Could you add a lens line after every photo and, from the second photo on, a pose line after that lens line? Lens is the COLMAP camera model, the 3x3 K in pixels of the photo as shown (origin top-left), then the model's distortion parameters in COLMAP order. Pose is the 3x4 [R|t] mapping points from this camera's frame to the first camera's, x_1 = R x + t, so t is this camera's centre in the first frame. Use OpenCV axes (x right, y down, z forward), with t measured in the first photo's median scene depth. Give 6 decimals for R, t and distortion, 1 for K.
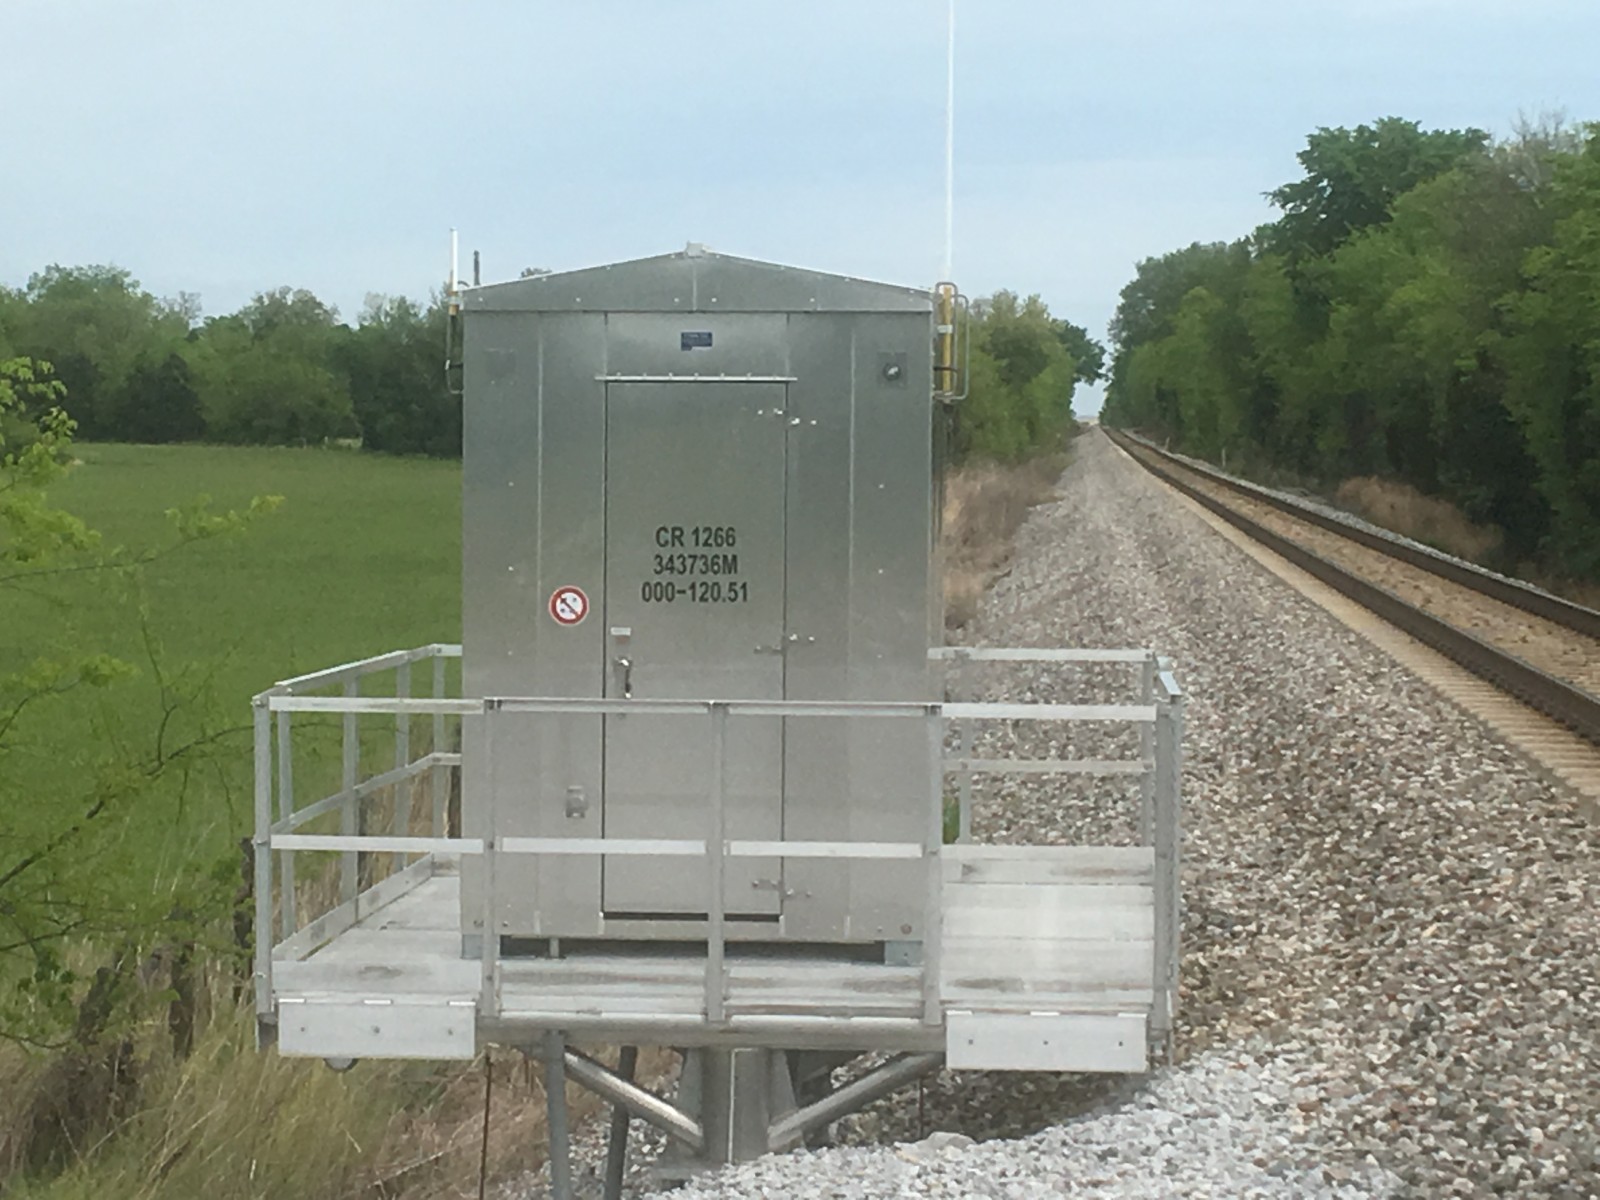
lens RADIAL K [[4549.9, 0, 796.9], [0, 4549.9, 602.0], [0, 0, 1]] dist [0.034778, 0.000000]
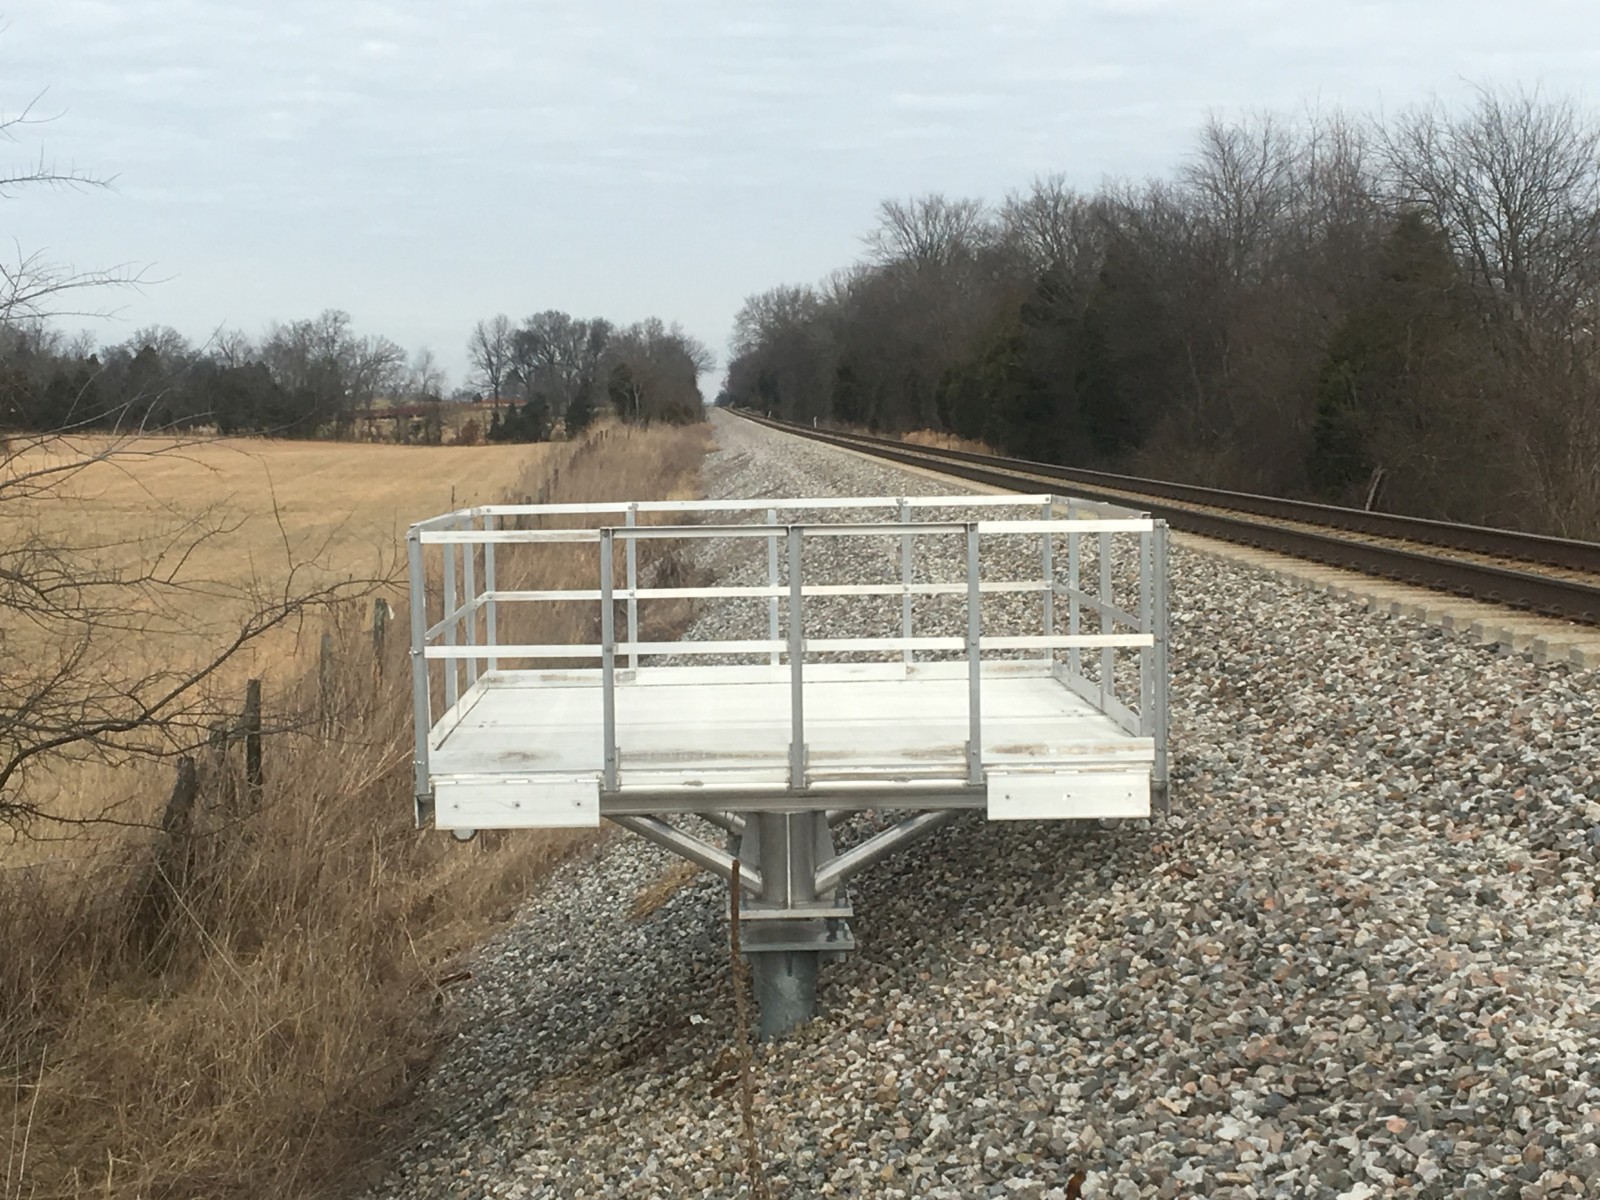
lens RADIAL K [[3062.2, 0, 806.5], [0, 3062.2, 596.4], [0, 0, 1]] dist [0.183692, 0.000000]
pose [[0.995400, -0.028103, 0.091587, -0.087094], [0.026048, 0.999383, 0.023557, 0.021014], [-0.092192, -0.021063, 0.995518, 0.177908]]
